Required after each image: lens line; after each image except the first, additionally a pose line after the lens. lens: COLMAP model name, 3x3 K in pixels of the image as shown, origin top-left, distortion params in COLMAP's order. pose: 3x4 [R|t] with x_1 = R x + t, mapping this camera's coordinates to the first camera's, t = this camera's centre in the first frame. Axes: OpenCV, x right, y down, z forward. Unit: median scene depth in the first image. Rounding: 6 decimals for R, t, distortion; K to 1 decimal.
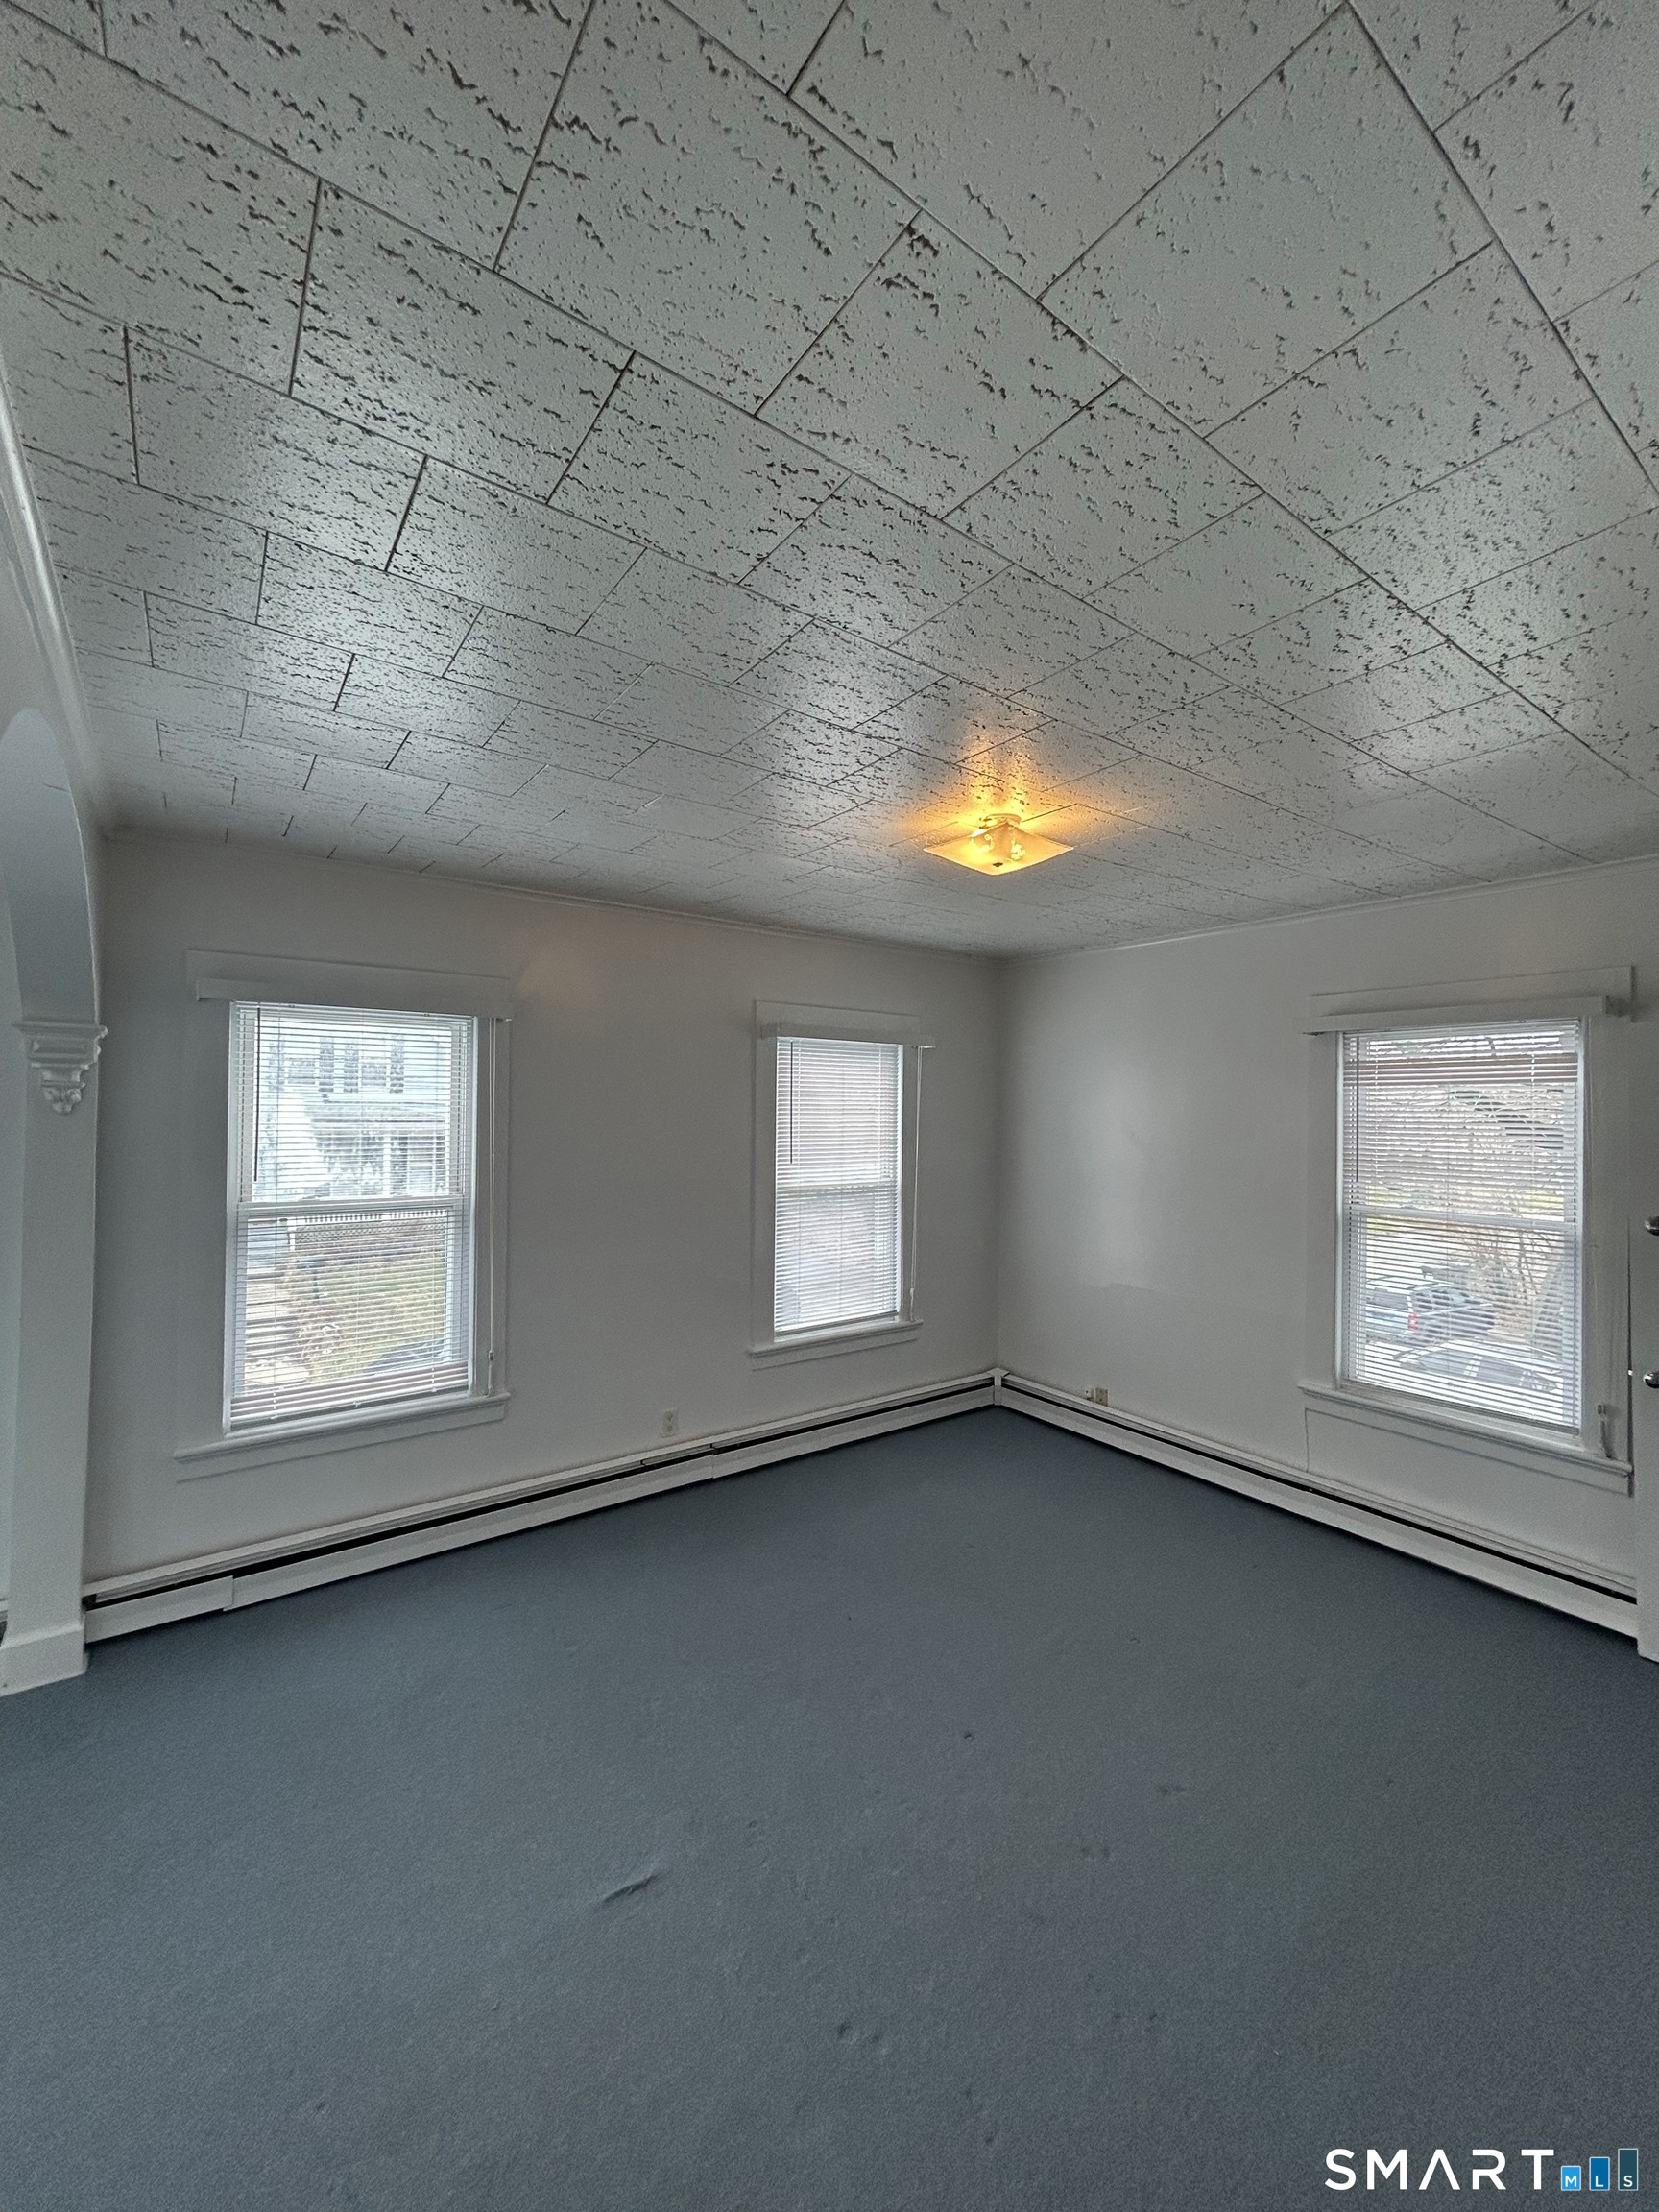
lens RADIAL K [[886.4, 0, 821.0], [0, 886.4, 1101.2], [0, 0, 1]] dist [-0.000590, -0.000339]
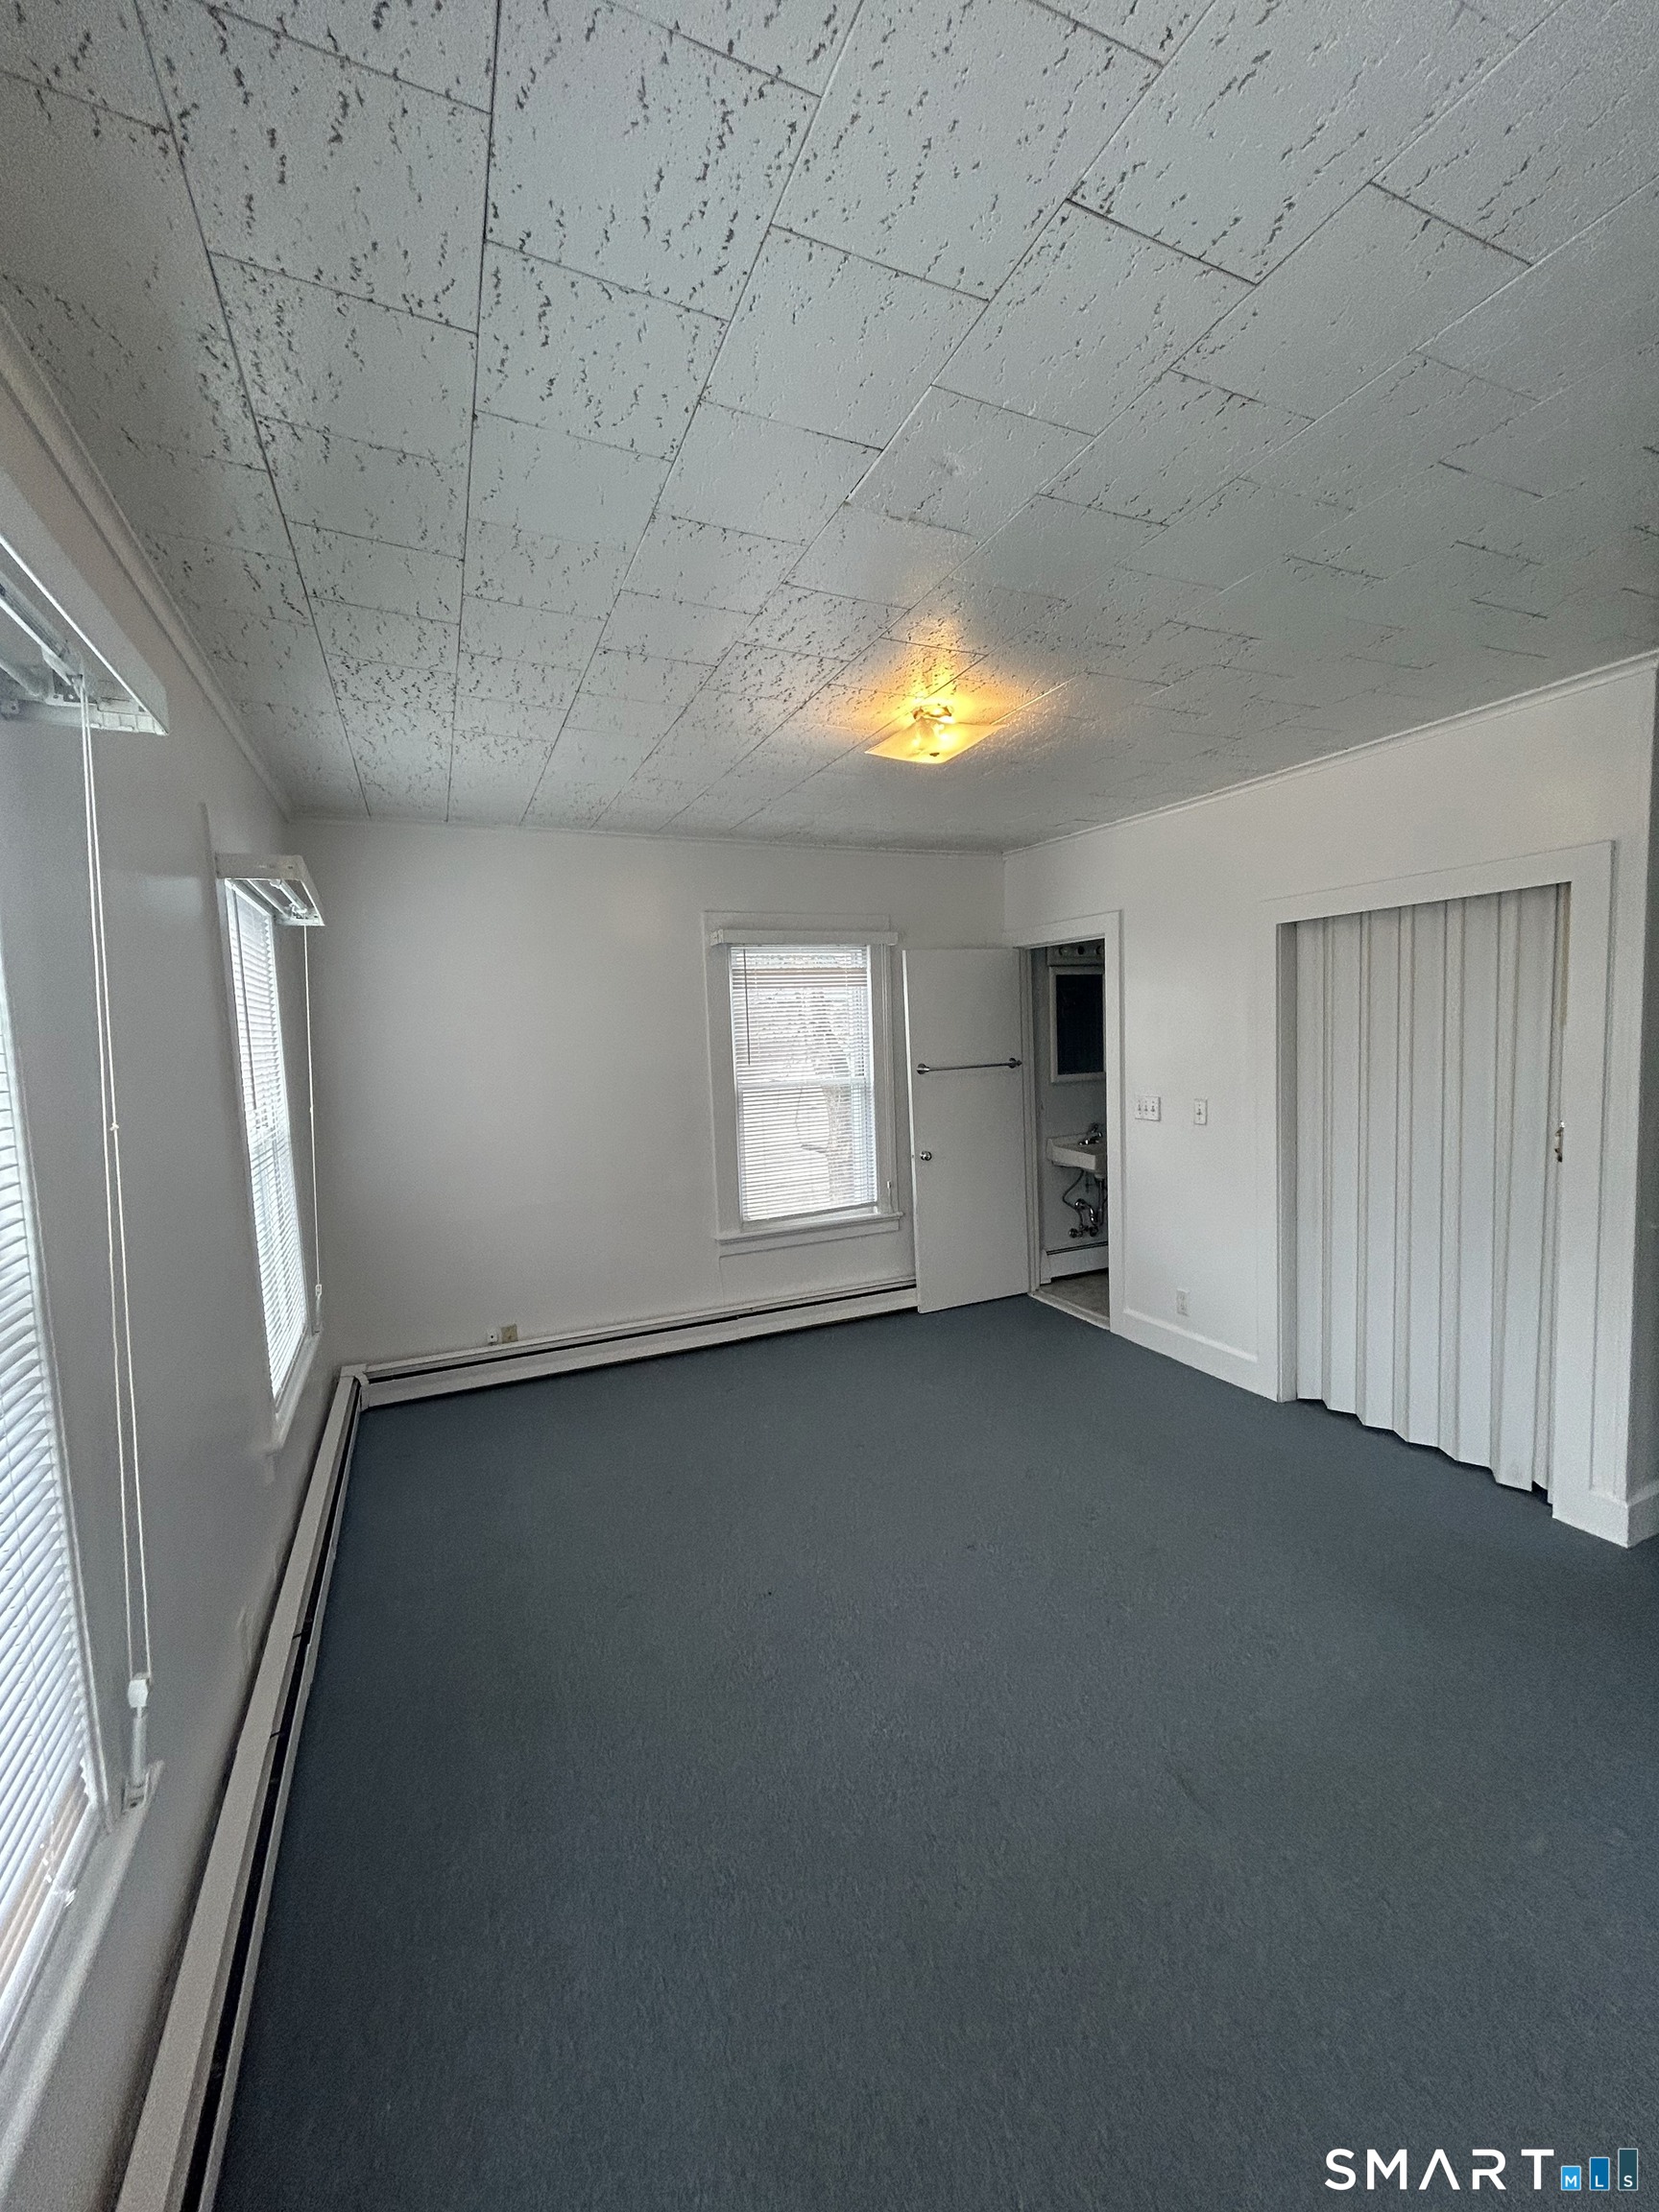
lens RADIAL K [[886.4, 0, 834.1], [0, 886.4, 1098.4], [0, 0, 1]] dist [-0.000590, -0.000339]
pose [[0.207823, -0.093550, 0.973683, -0.599247], [0.033611, 0.995511, 0.088473, 0.029778], [-0.977589, 0.014340, 0.210034, 0.605066]]
